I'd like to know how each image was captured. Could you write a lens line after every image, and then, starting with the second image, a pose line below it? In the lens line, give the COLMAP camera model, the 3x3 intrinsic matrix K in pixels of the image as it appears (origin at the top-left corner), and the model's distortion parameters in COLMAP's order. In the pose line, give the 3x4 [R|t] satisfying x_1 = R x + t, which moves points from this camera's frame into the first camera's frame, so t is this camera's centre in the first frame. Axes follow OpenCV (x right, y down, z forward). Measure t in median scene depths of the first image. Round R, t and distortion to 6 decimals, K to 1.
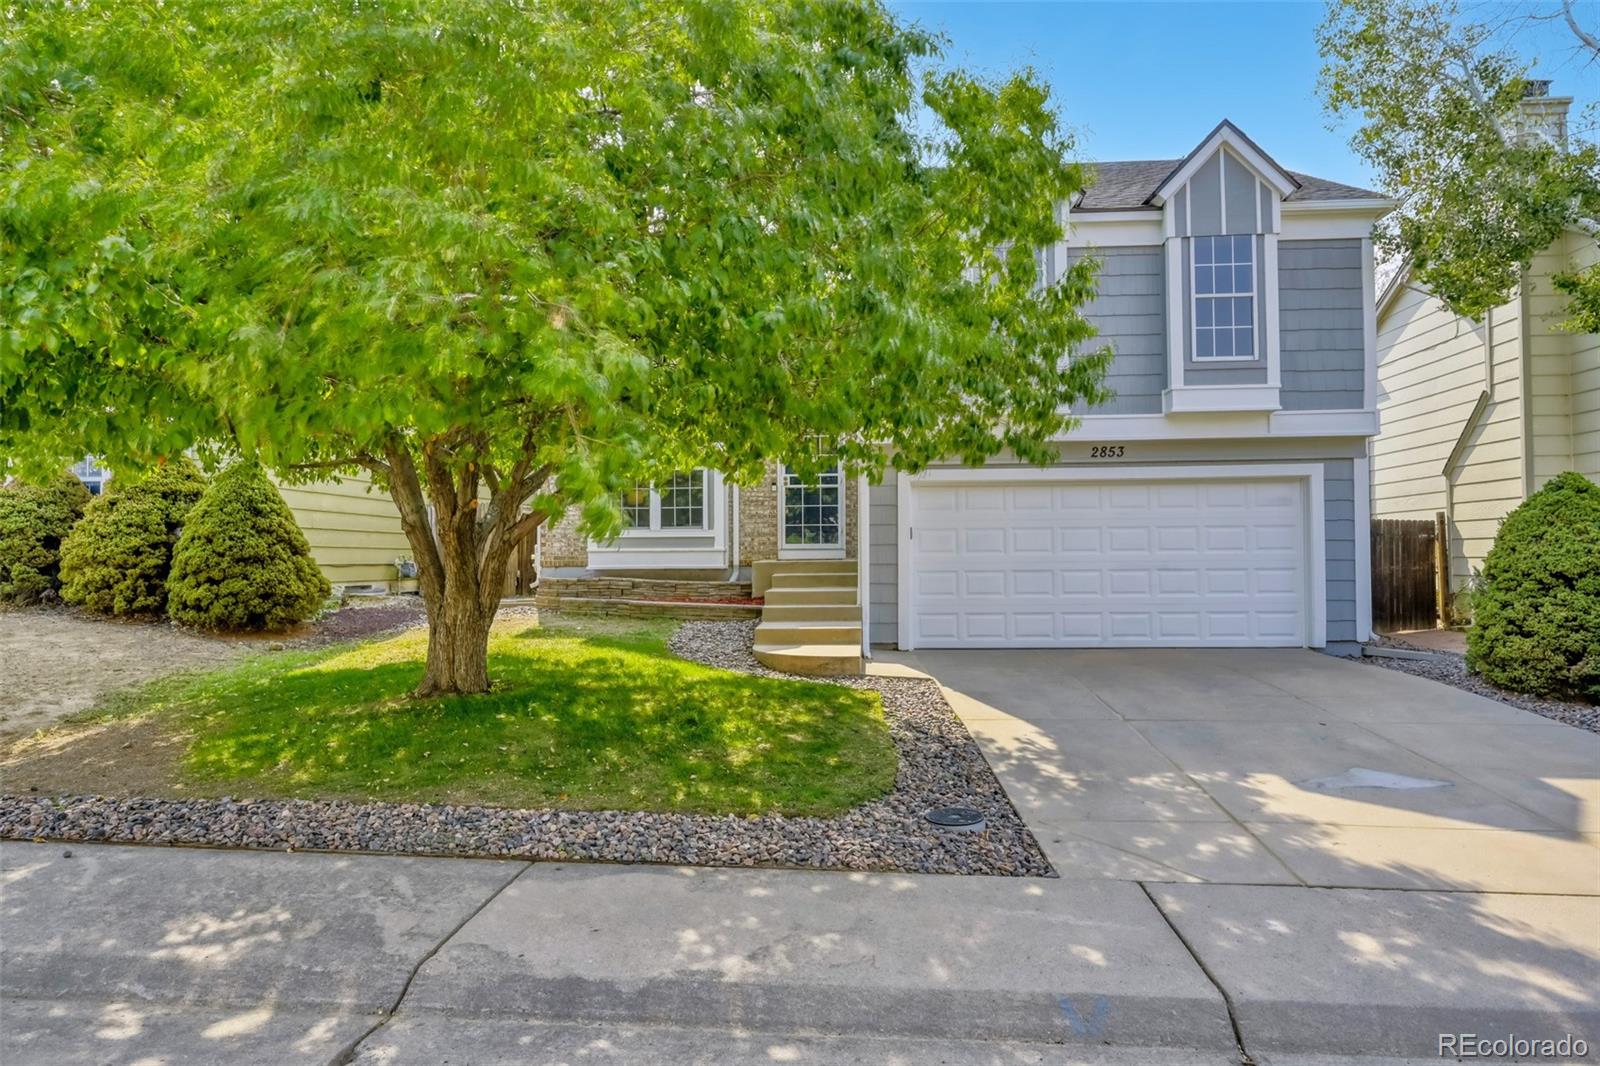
lens RADIAL K [[989.4, 0, 803.0], [0, 989.4, 532.0], [0, 0, 1]] dist [-0.000694, -0.000850]
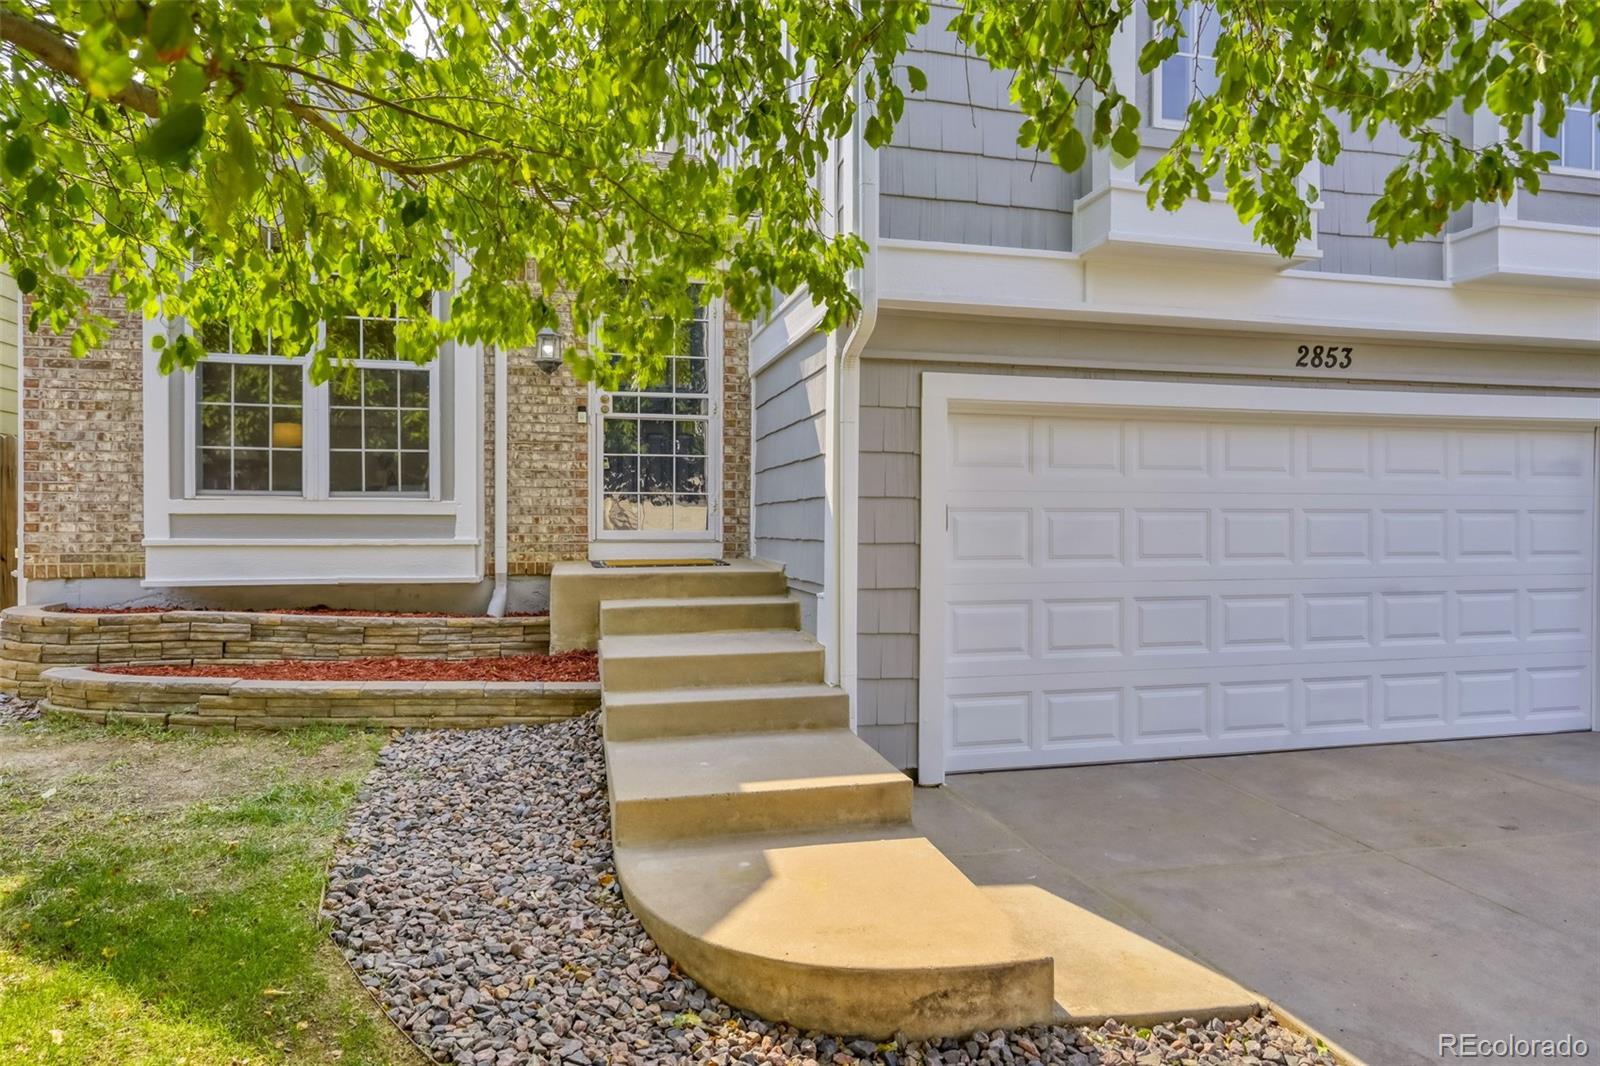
lens RADIAL K [[946.5, 0, 799.3], [0, 946.5, 528.7], [0, 0, 1]] dist [-0.003136, -0.000328]
pose [[0.954976, 0.005784, 0.296625, -0.079297], [-0.015945, 0.999366, 0.031846, -0.006549], [-0.296253, -0.035142, 0.954463, 0.623324]]
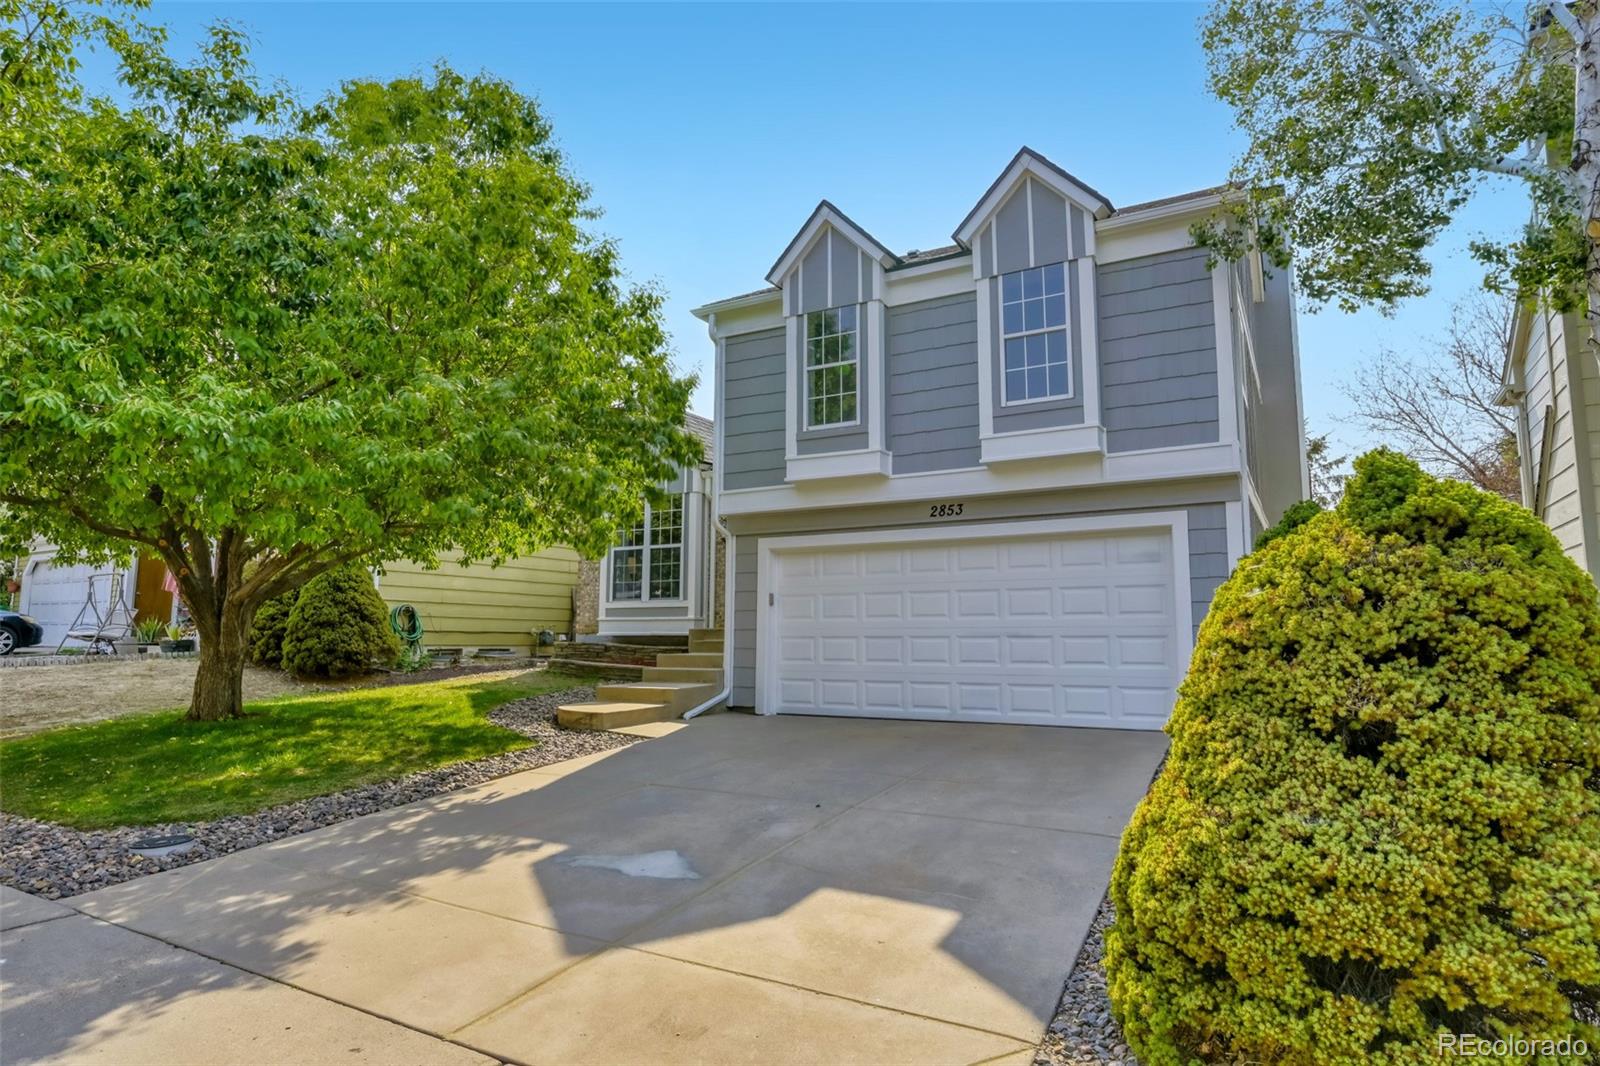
lens RADIAL K [[893.1, 0, 796.9], [0, 893.1, 532.2], [0, 0, 1]] dist [-0.019603, 0.000890]
pose [[0.904121, -0.043253, -0.425081, 0.537002], [0.004715, 0.995812, -0.091299, 0.016502], [0.427250, 0.080541, 0.900539, 0.174865]]
